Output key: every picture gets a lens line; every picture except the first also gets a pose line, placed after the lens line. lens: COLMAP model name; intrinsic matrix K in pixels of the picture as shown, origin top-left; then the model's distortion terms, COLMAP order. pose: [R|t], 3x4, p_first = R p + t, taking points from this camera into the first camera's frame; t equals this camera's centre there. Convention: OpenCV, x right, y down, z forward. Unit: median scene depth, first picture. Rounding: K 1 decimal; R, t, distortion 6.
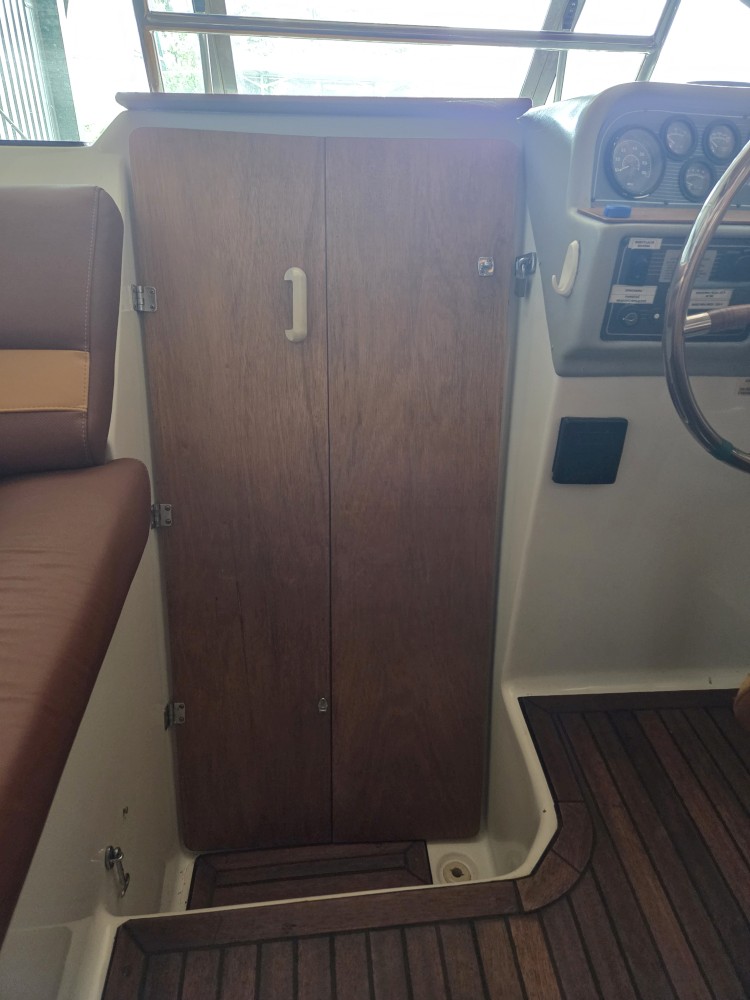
lens RADIAL K [[649.8, 0, 370.0], [0, 649.8, 494.1], [0, 0, 1]] dist [0.068278, -0.050755]
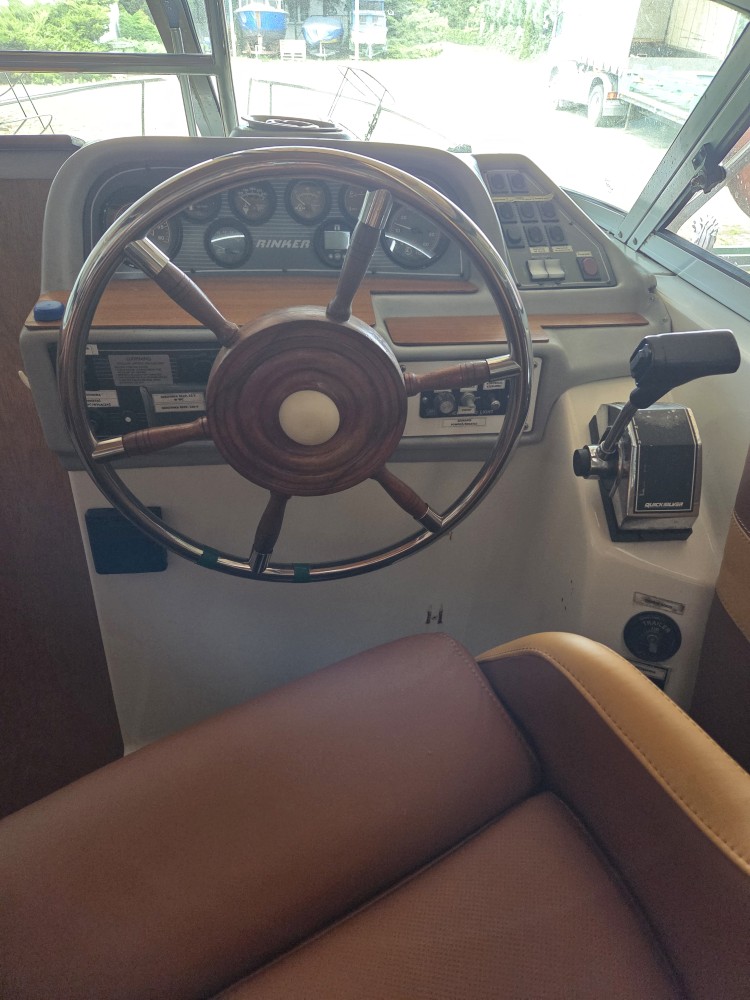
lens RADIAL K [[649.8, 0, 370.0], [0, 649.8, 494.1], [0, 0, 1]] dist [0.068278, -0.050755]
pose [[0.999860, -0.016686, 0.001214, 0.682357], [0.016423, 0.992753, 0.119047, -0.238593], [-0.003191, -0.119010, 0.992888, 0.065648]]
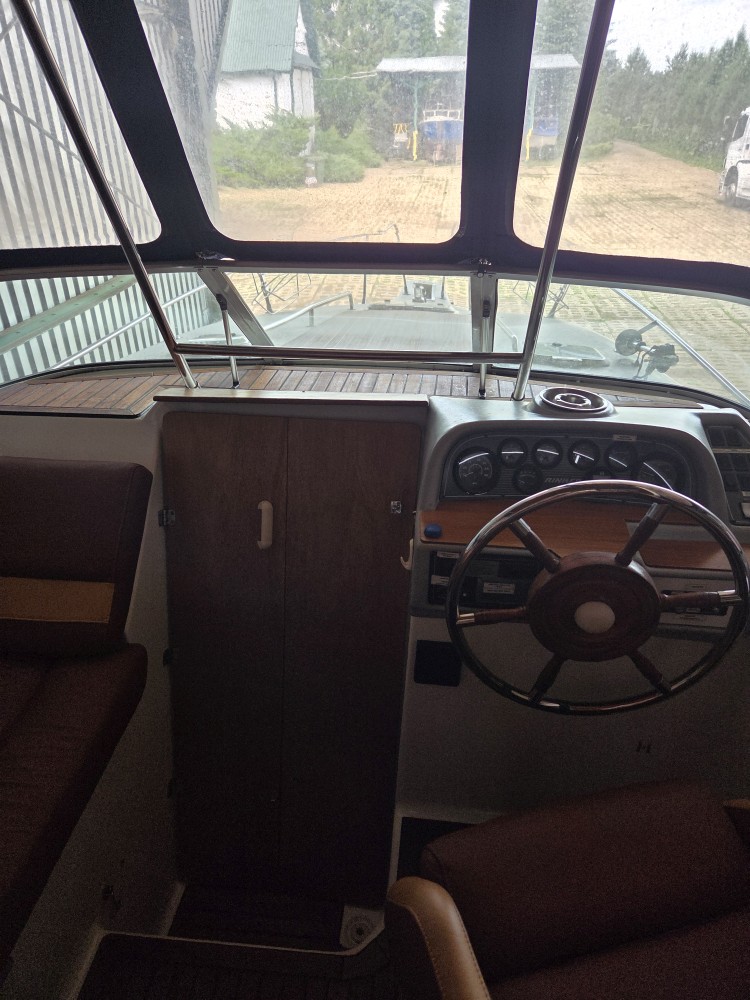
lens RADIAL K [[649.8, 0, 370.0], [0, 649.8, 494.1], [0, 0, 1]] dist [0.068278, -0.050755]
pose [[0.978193, 0.068963, -0.195914, 0.441057], [-0.065384, 0.997555, 0.024688, -0.457157], [0.197138, -0.011340, 0.980310, -0.417740]]
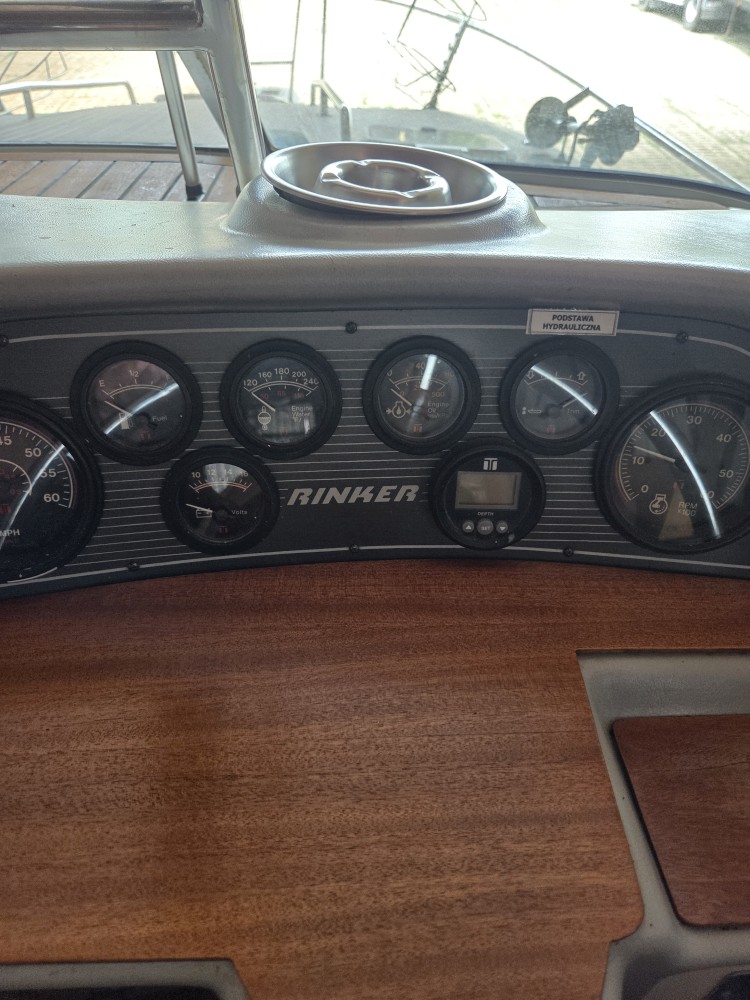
lens RADIAL K [[649.8, 0, 370.0], [0, 649.8, 494.1], [0, 0, 1]] dist [0.068278, -0.050755]
pose [[0.997892, 0.023739, -0.060395, 0.599757], [-0.009708, 0.974824, 0.222764, -0.561630], [0.064162, -0.221709, 0.973000, 0.657232]]
